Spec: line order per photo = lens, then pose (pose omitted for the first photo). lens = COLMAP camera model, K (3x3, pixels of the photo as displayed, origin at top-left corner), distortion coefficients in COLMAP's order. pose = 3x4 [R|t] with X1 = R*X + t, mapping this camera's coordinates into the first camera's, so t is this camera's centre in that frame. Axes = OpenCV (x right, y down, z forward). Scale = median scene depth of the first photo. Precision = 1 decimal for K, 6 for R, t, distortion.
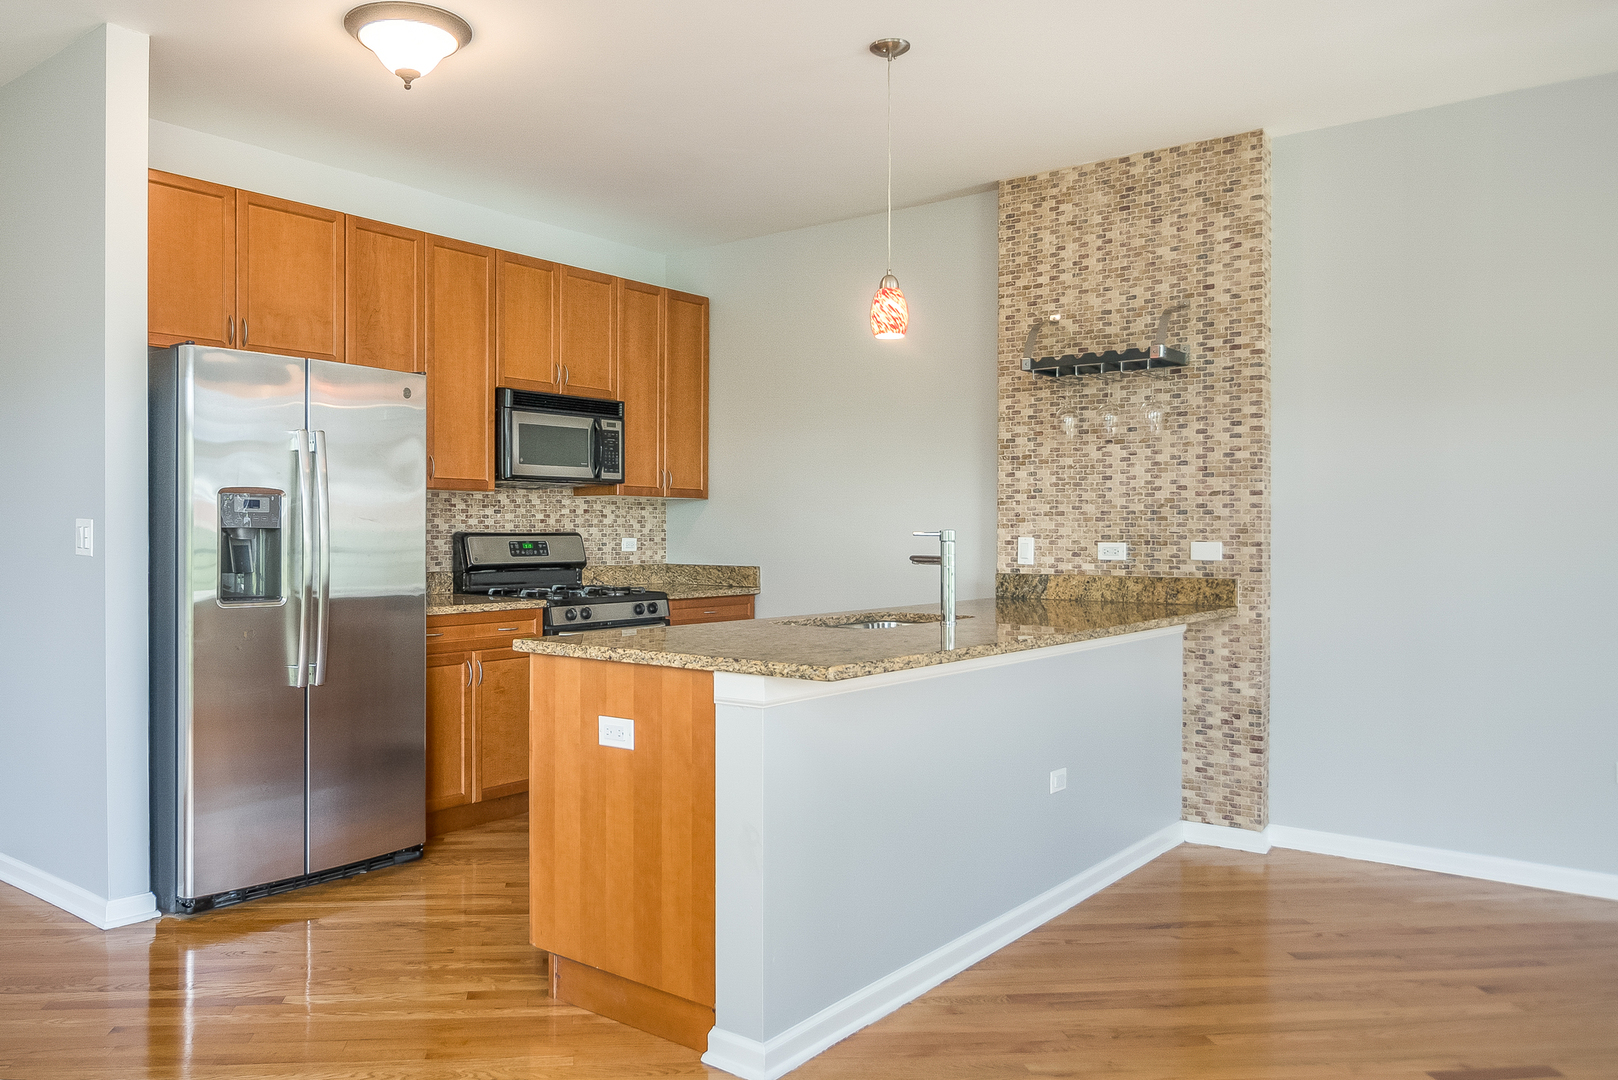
lens RADIAL K [[1195.7, 0, 673.6], [0, 1195.7, 533.4], [0, 0, 1]] dist [-0.013117, -0.003439]
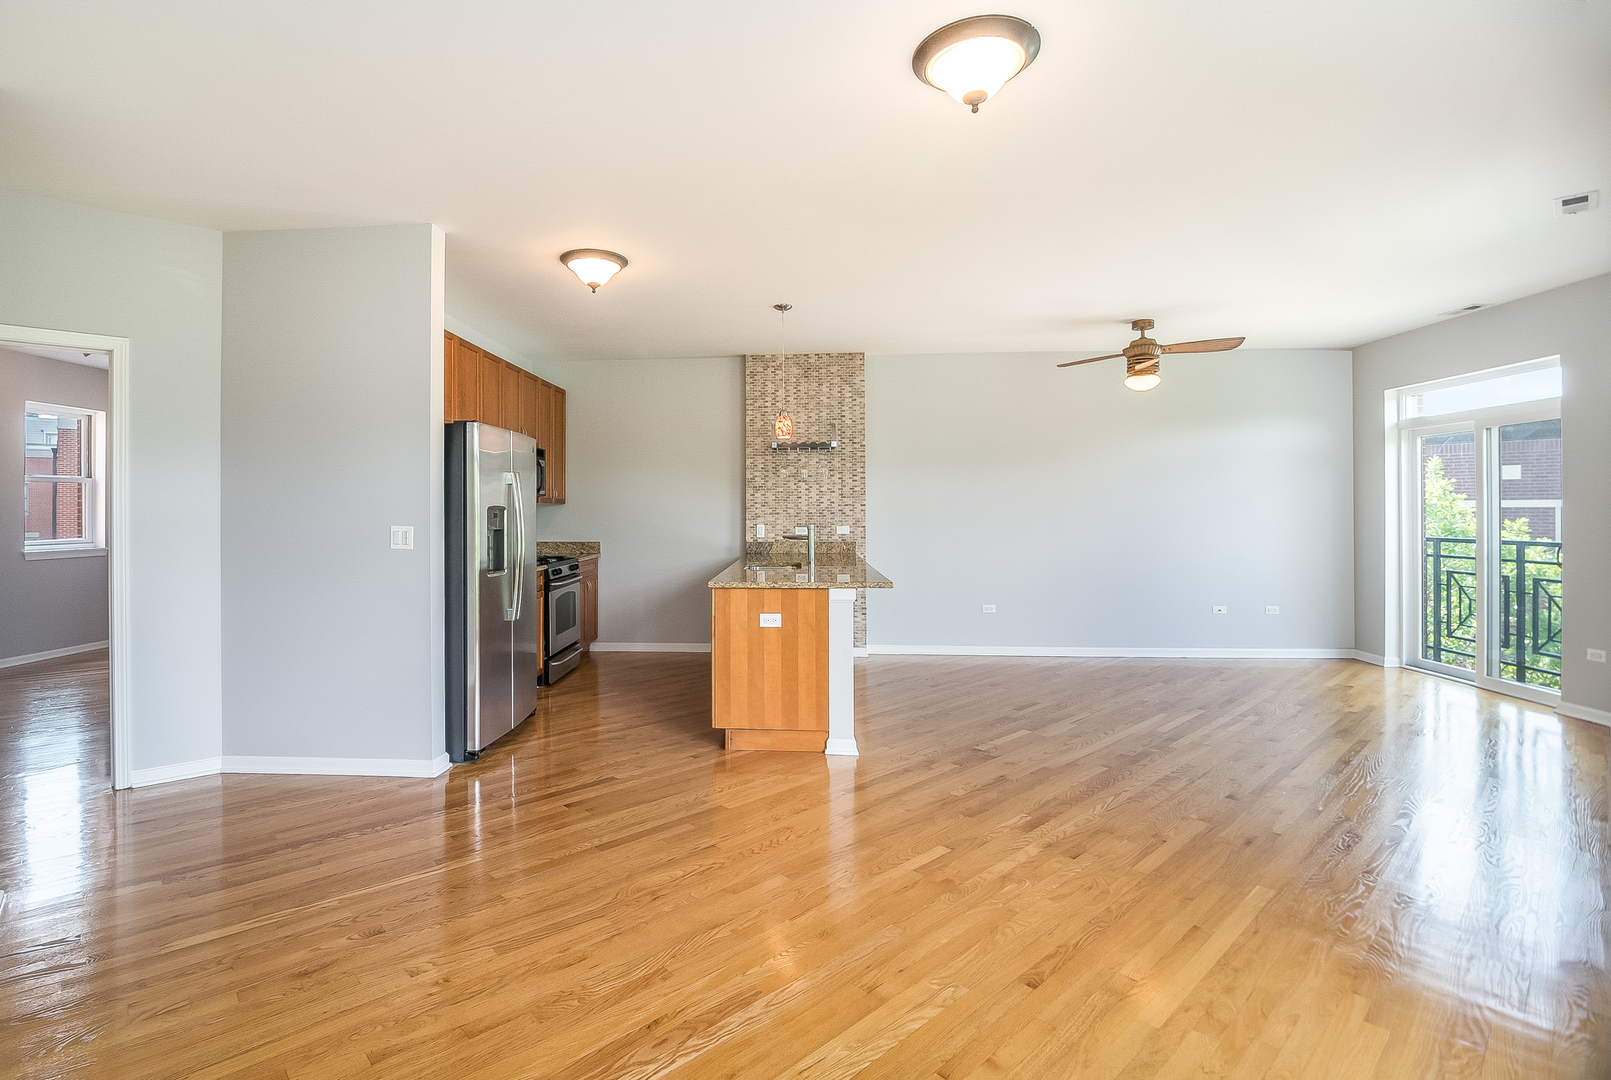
lens RADIAL K [[754.0, 0, 733.4], [0, 754.0, 506.5], [0, 0, 1]] dist [0.000833, 0.000025]
pose [[0.810227, -0.002458, 0.586111, -0.564166], [0.006826, 0.999963, -0.005242, -0.023672], [-0.586076, 0.008248, 0.810214, -0.062152]]
